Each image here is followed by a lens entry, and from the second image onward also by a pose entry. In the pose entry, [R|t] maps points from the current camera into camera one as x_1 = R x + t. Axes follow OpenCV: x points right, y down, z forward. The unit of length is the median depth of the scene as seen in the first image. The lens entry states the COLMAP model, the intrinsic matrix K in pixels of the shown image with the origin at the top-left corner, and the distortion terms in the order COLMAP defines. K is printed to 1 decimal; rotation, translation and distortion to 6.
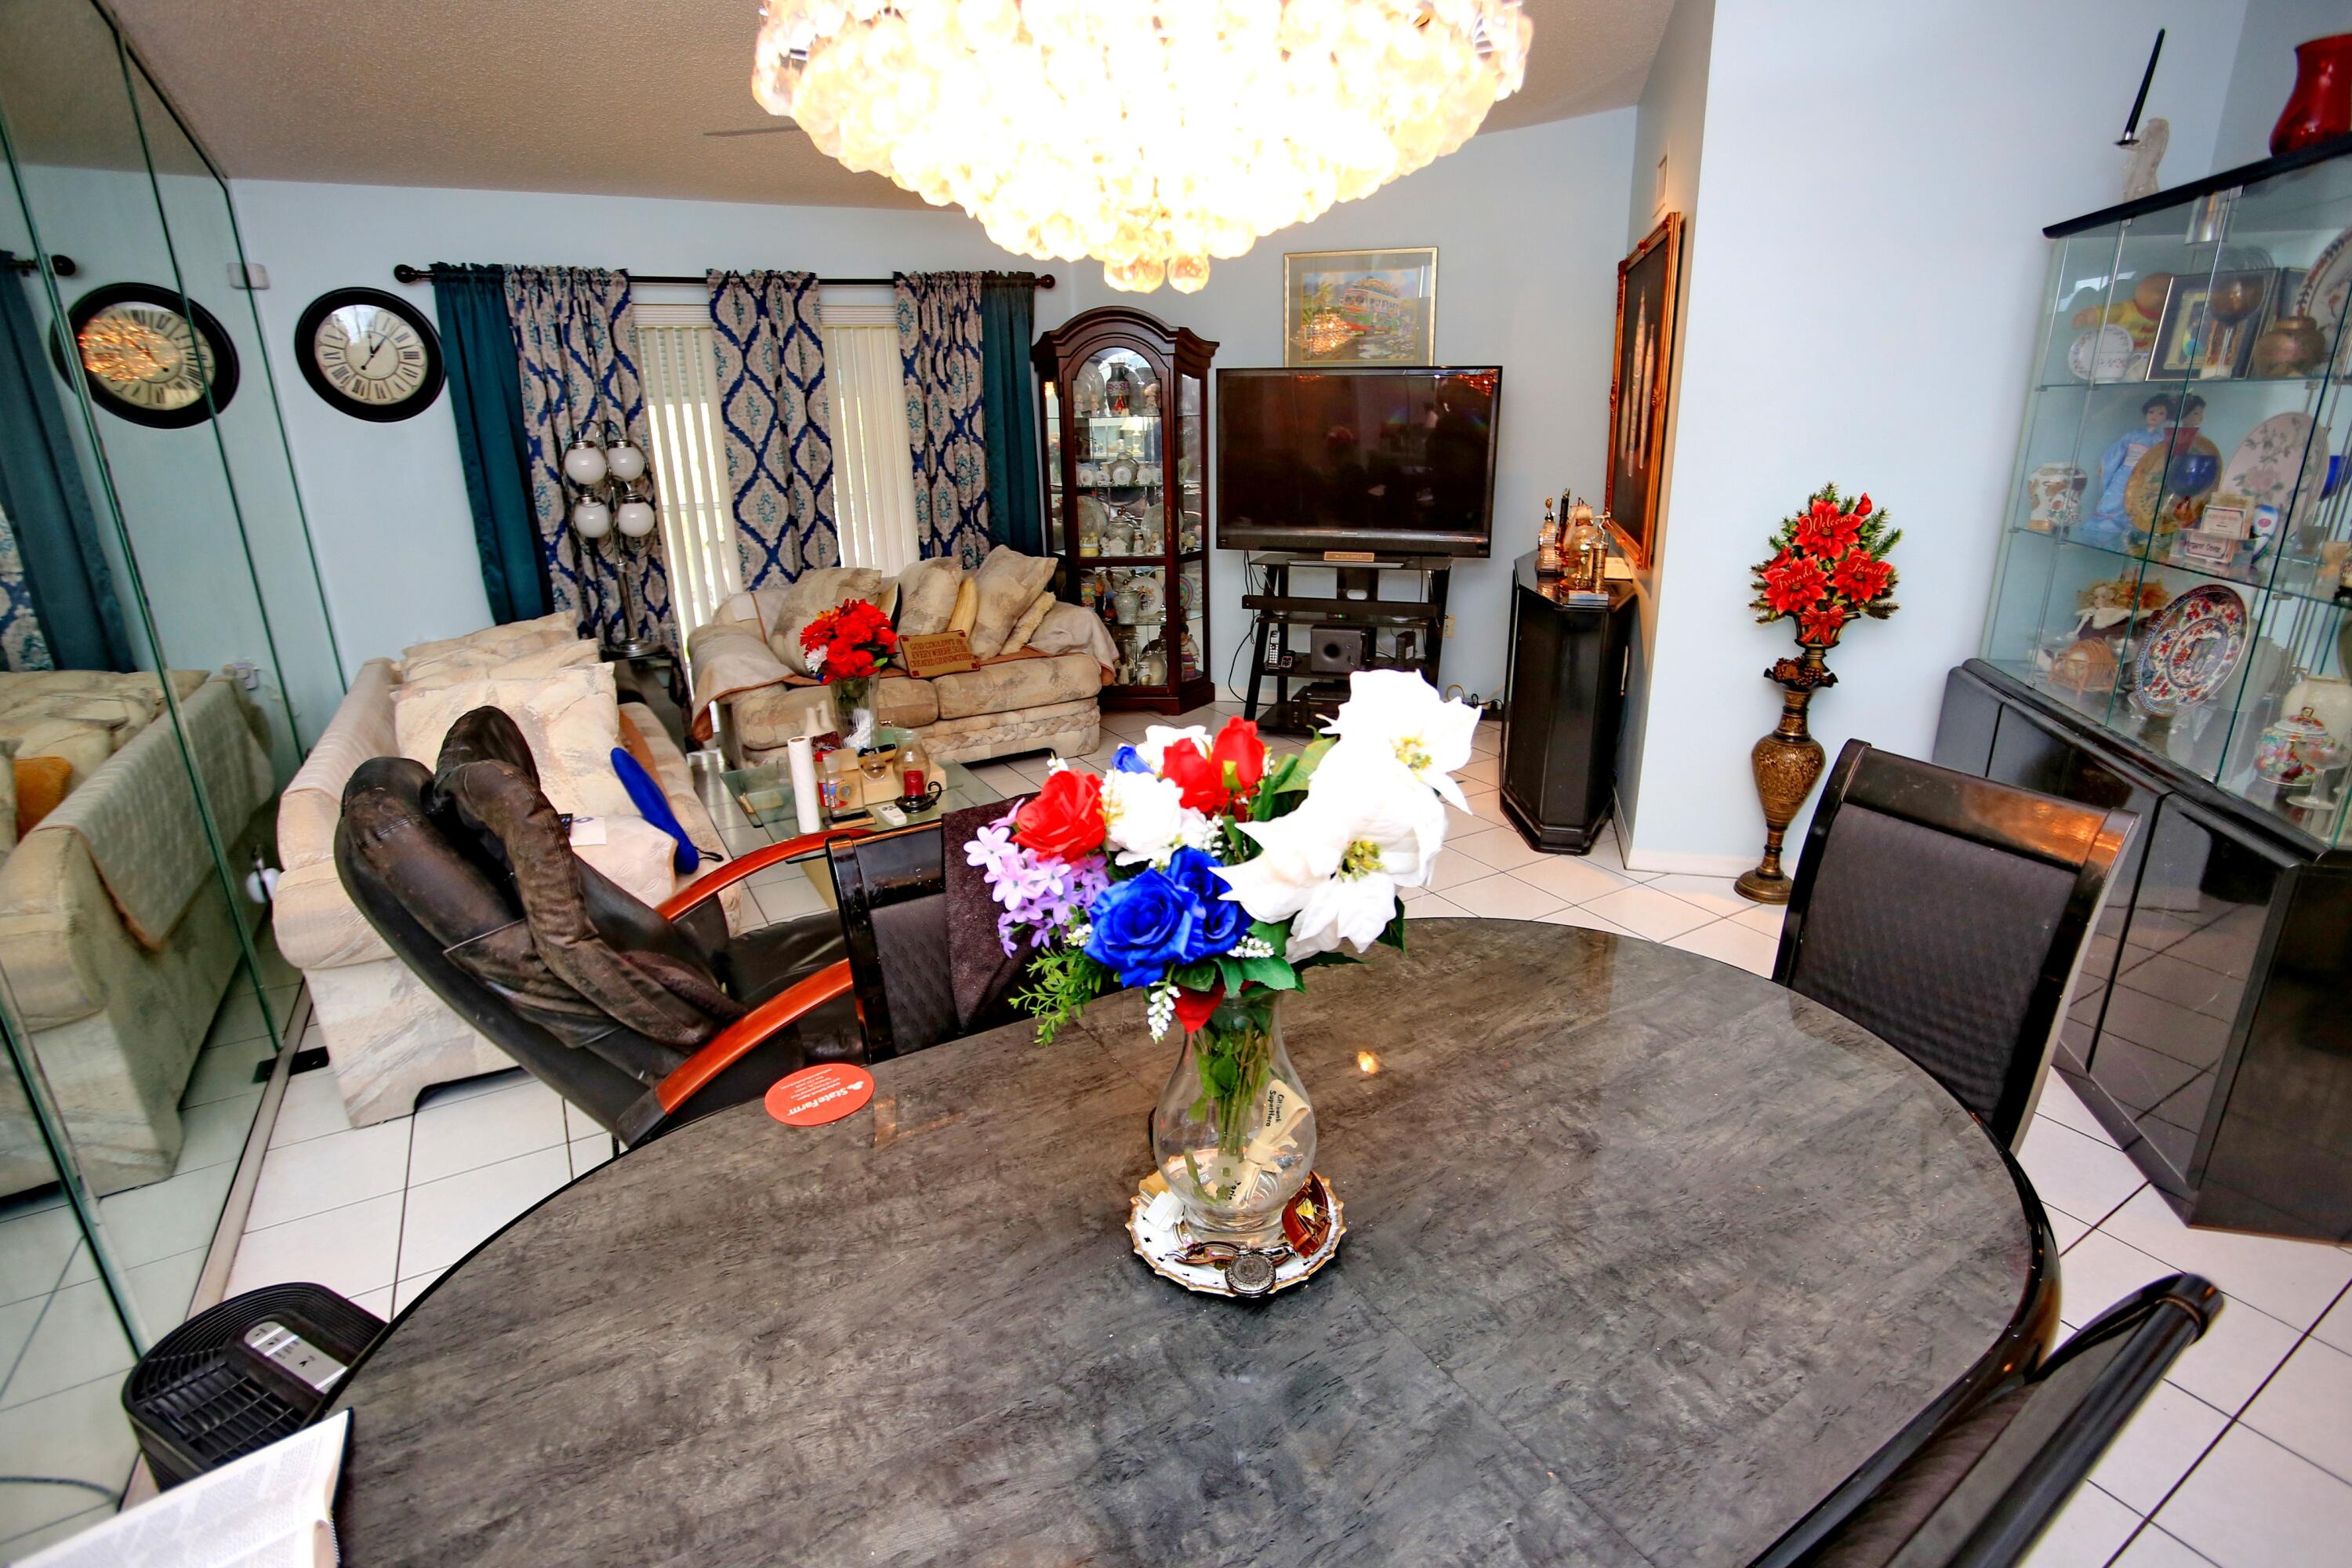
lens RADIAL K [[1148.2, 0, 1188.9], [0, 1148.2, 766.8], [0, 0, 1]] dist [-0.060787, 0.018413]
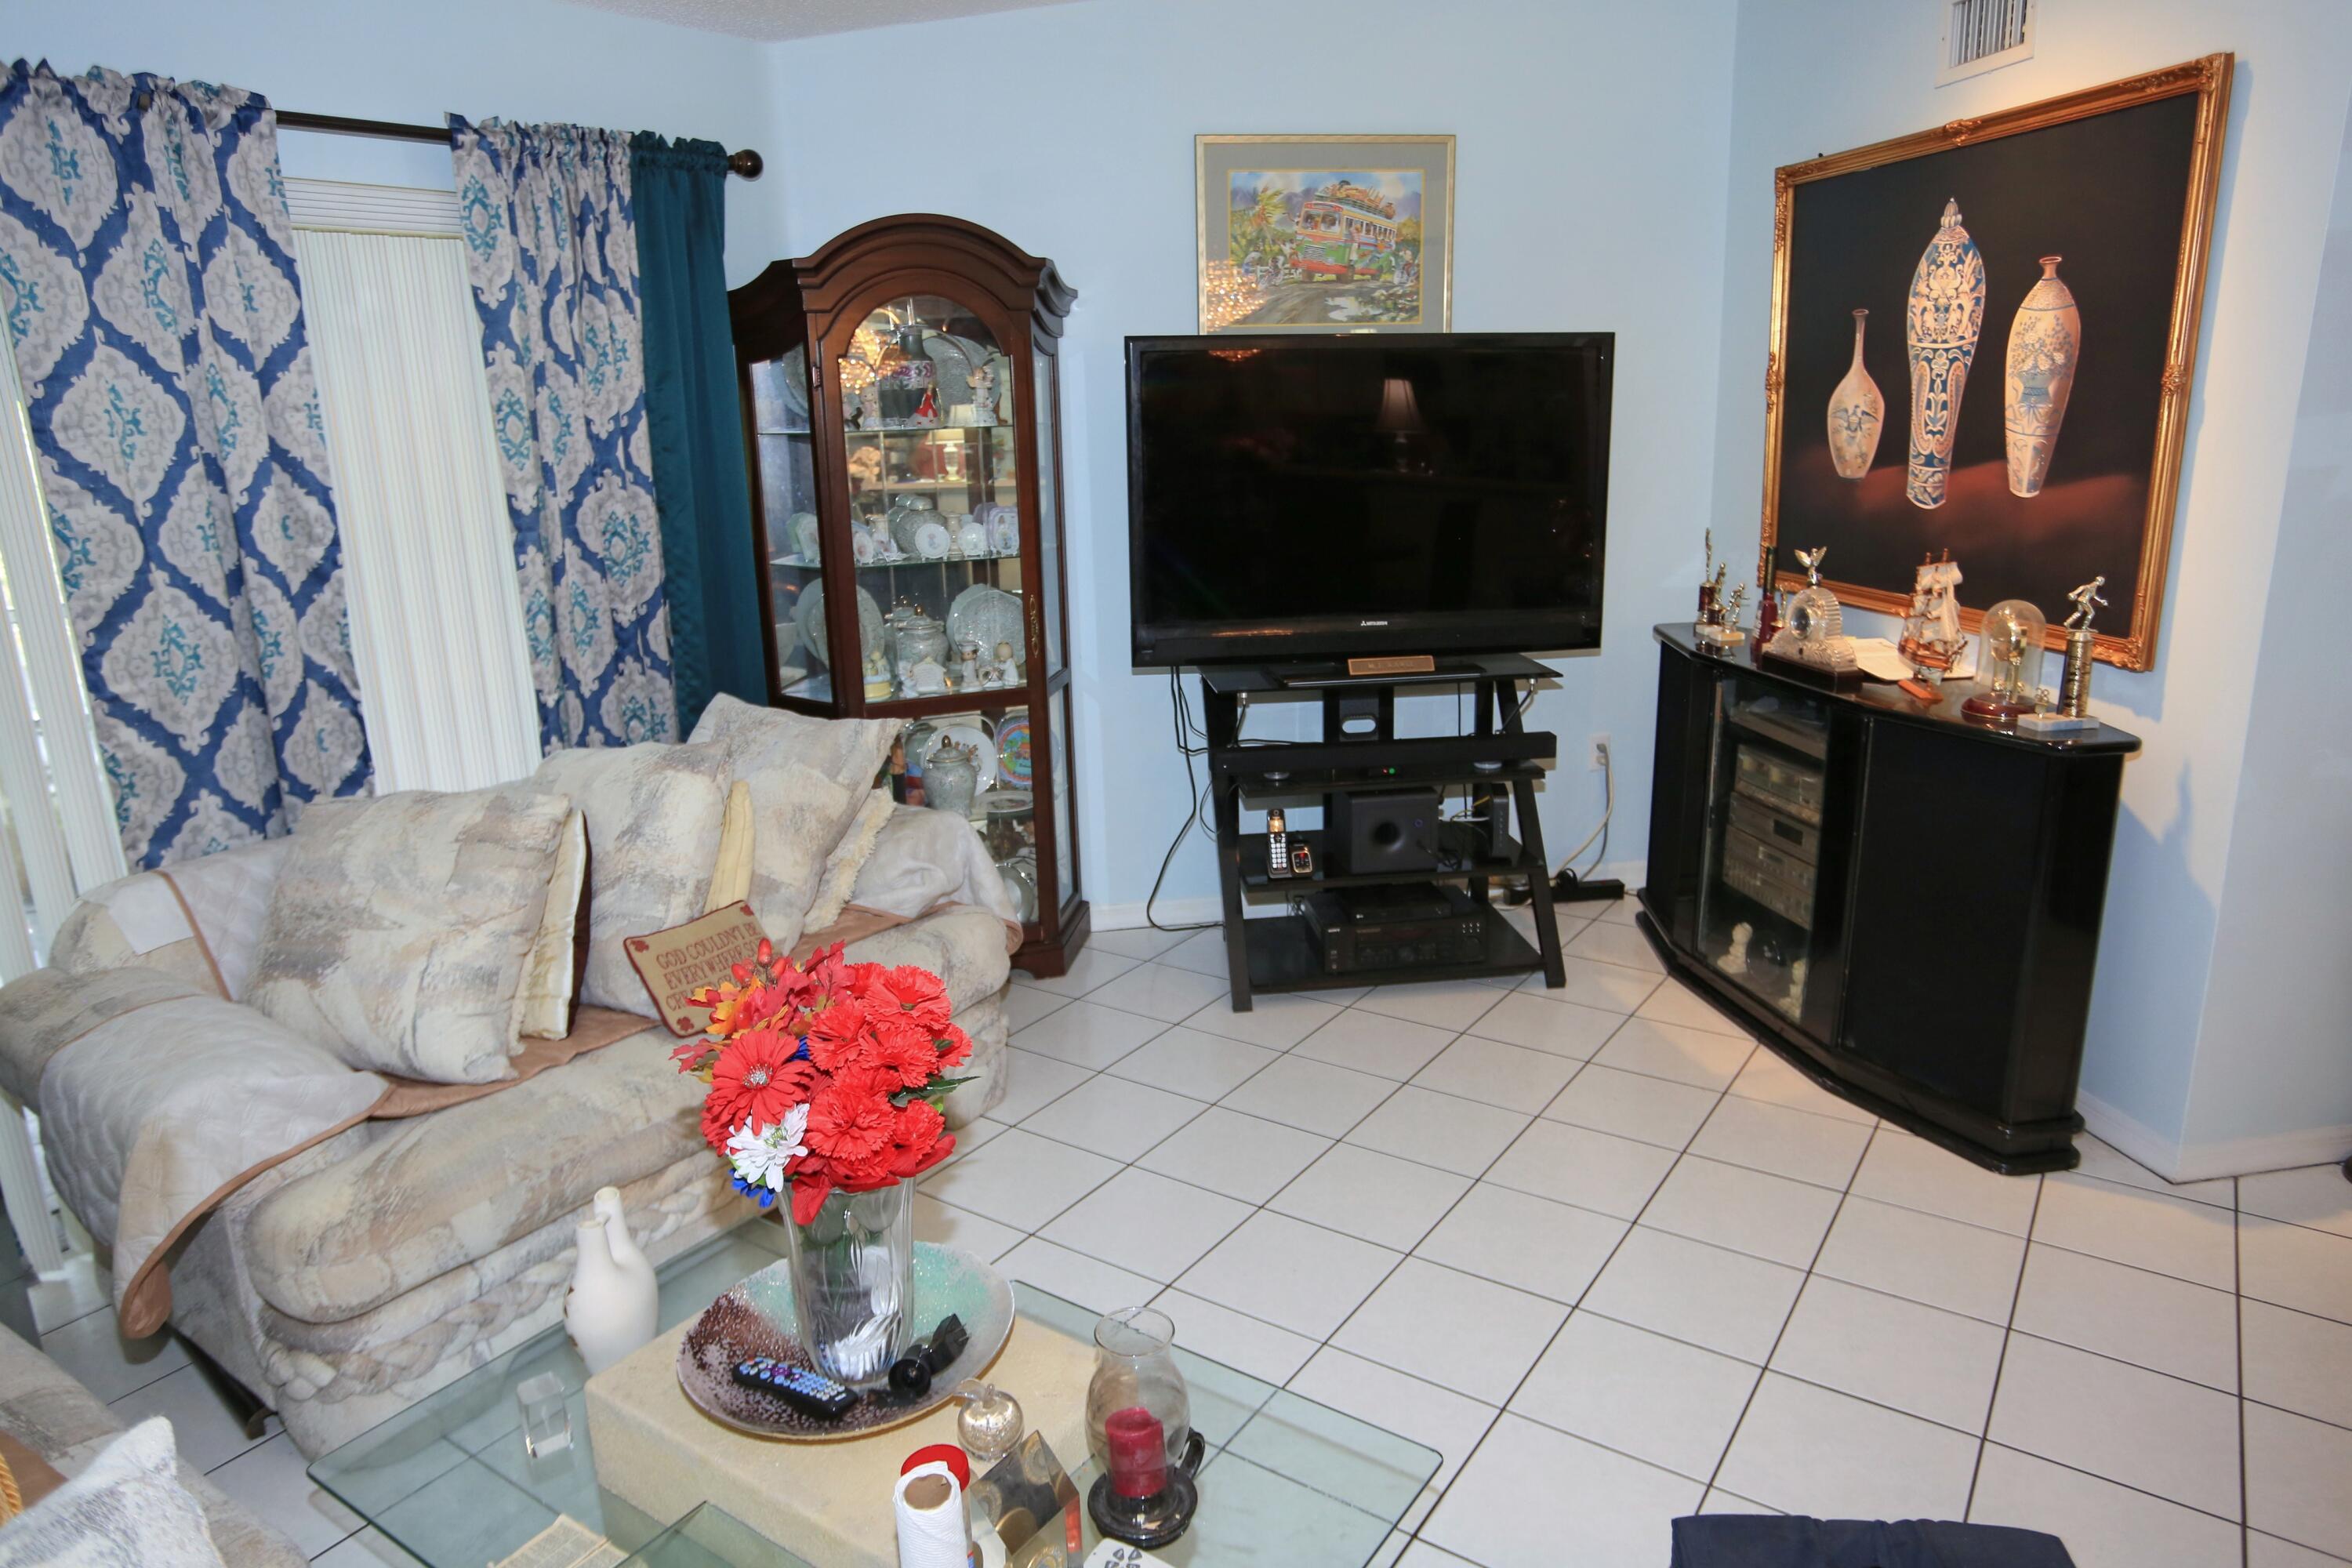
lens RADIAL K [[1488.9, 0, 1170.9], [0, 1488.9, 777.3], [0, 0, 1]] dist [-0.018940, 0.023015]
pose [[0.910139, -0.110435, 0.399314, -0.264855], [0.136337, 0.989973, -0.036958, -0.118293], [-0.391228, 0.088078, 0.916069, 0.378096]]
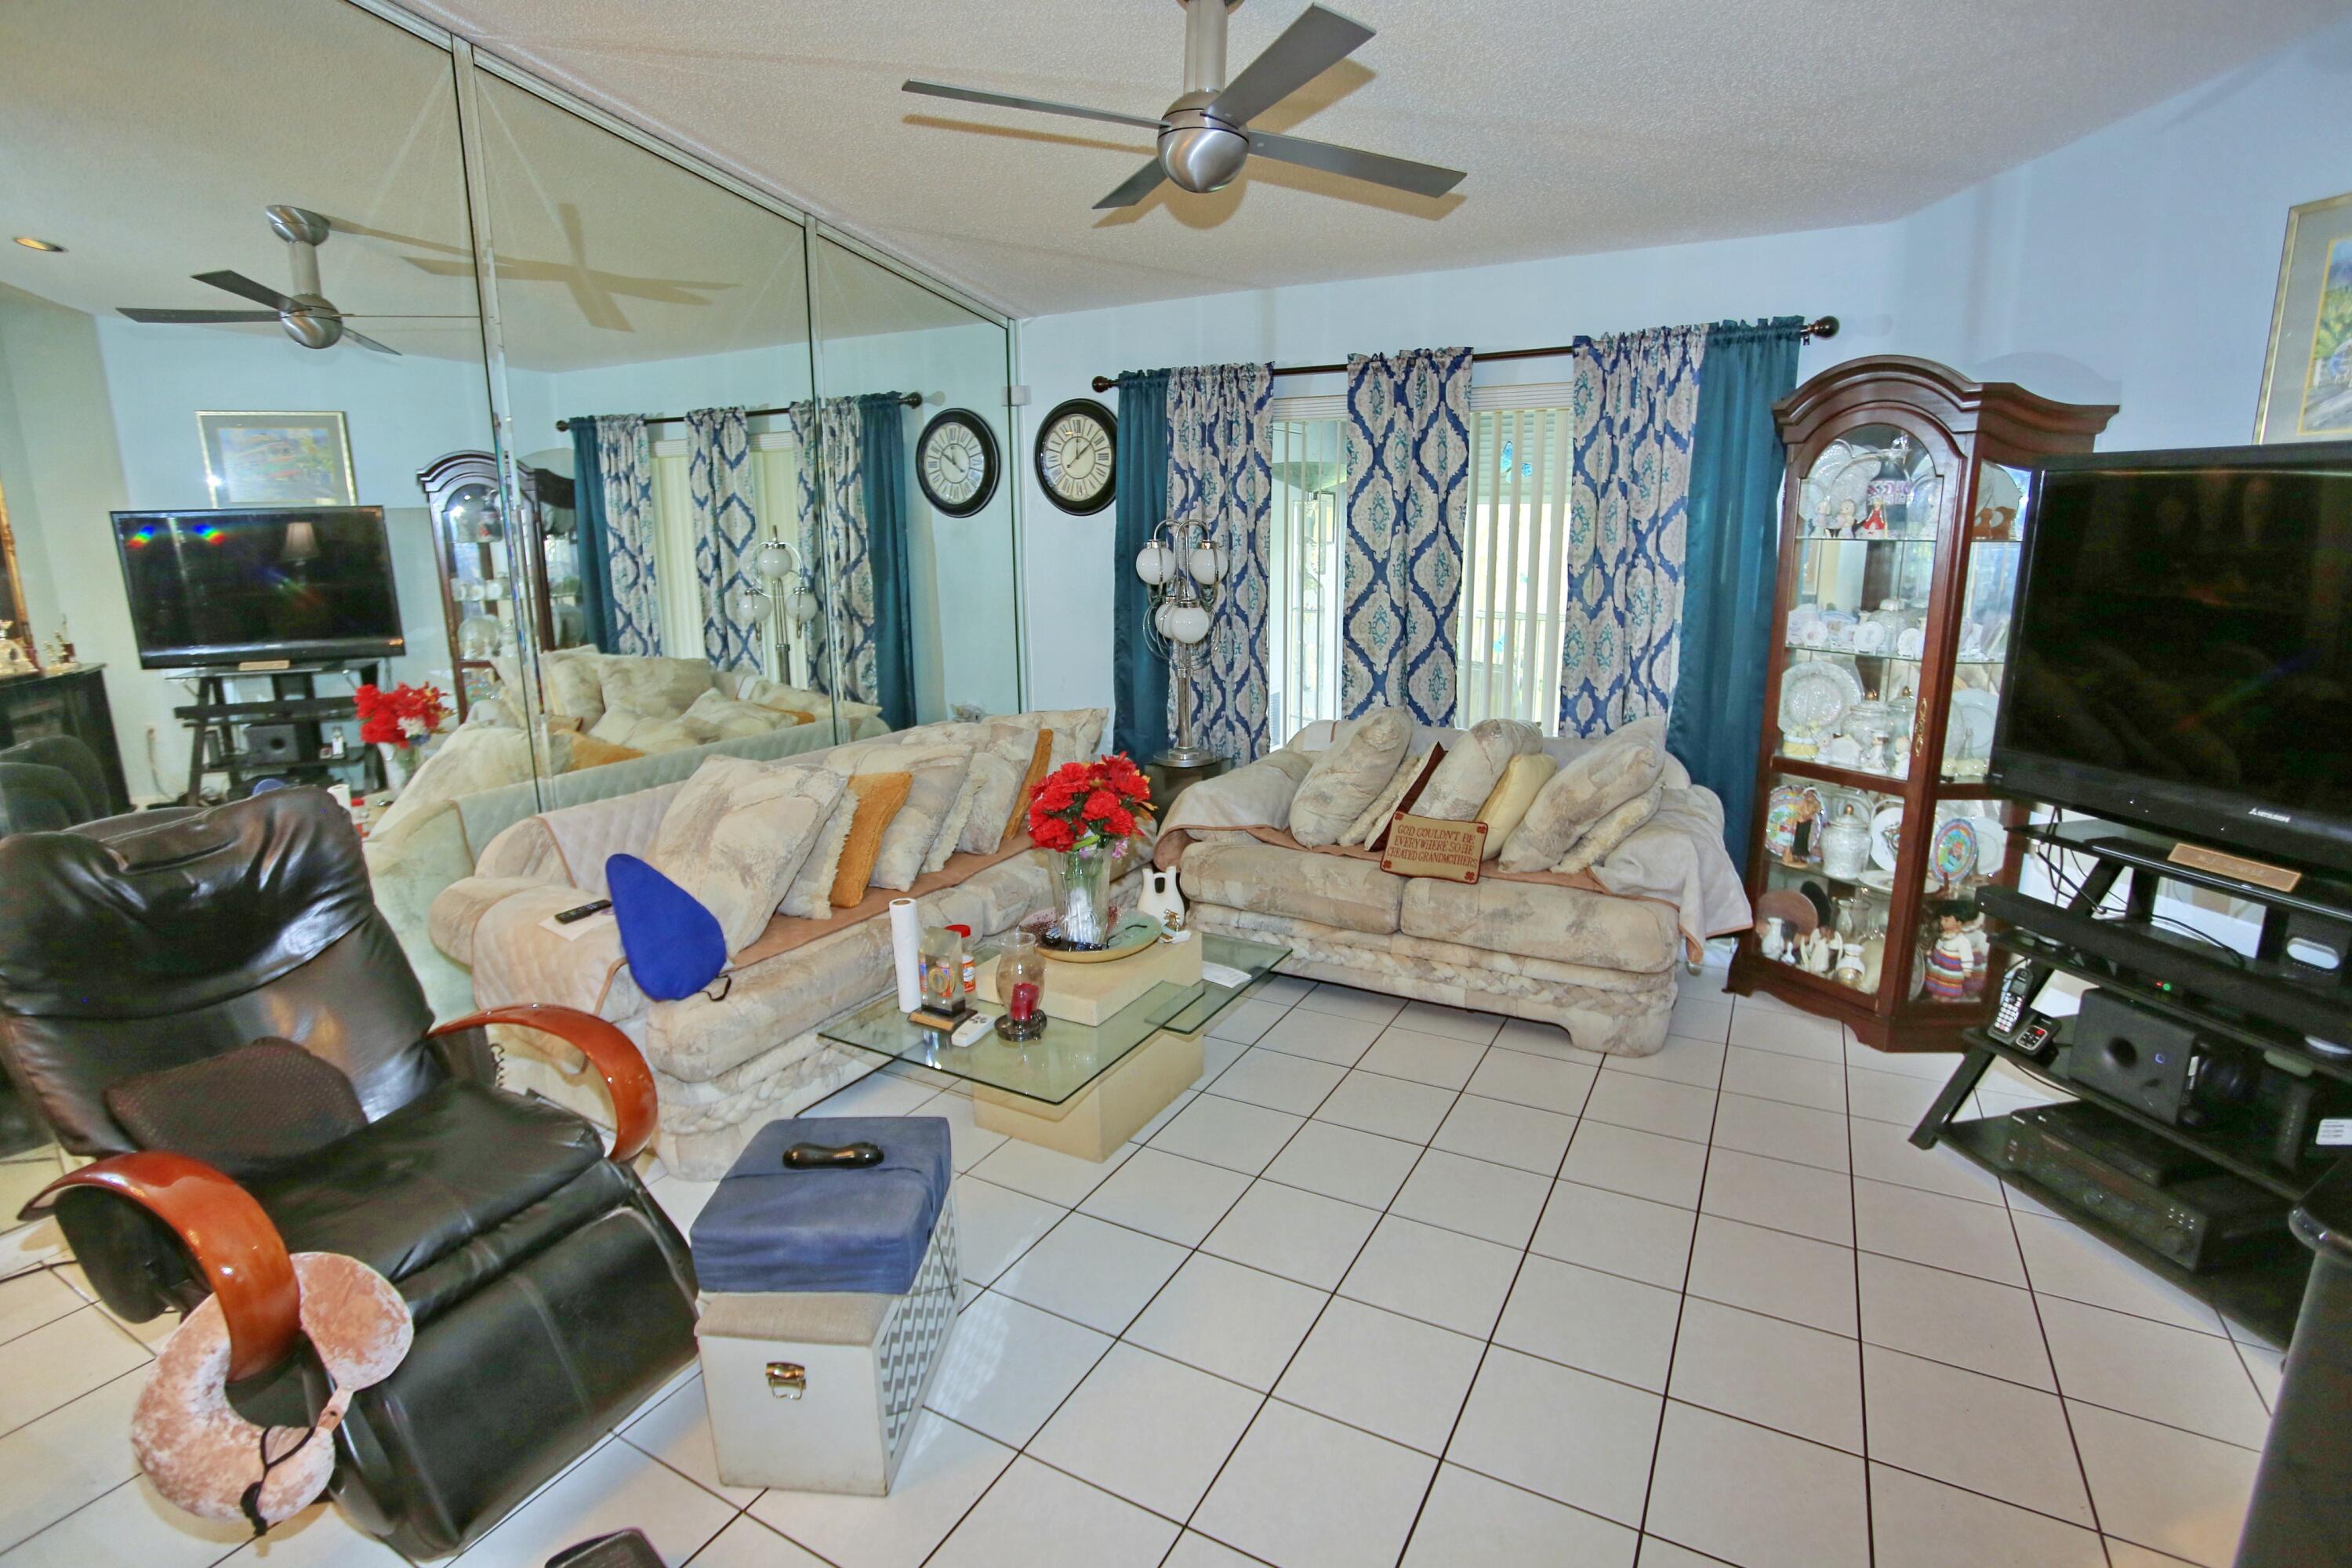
lens RADIAL K [[1148.2, 0, 1188.6], [0, 1148.2, 766.7], [0, 0, 1]] dist [-0.060787, 0.018413]
pose [[0.513909, 0.194108, -0.835596, 0.286501], [-0.261607, 0.963127, 0.062839, -0.144982], [0.816982, 0.186304, 0.545739, 0.439537]]
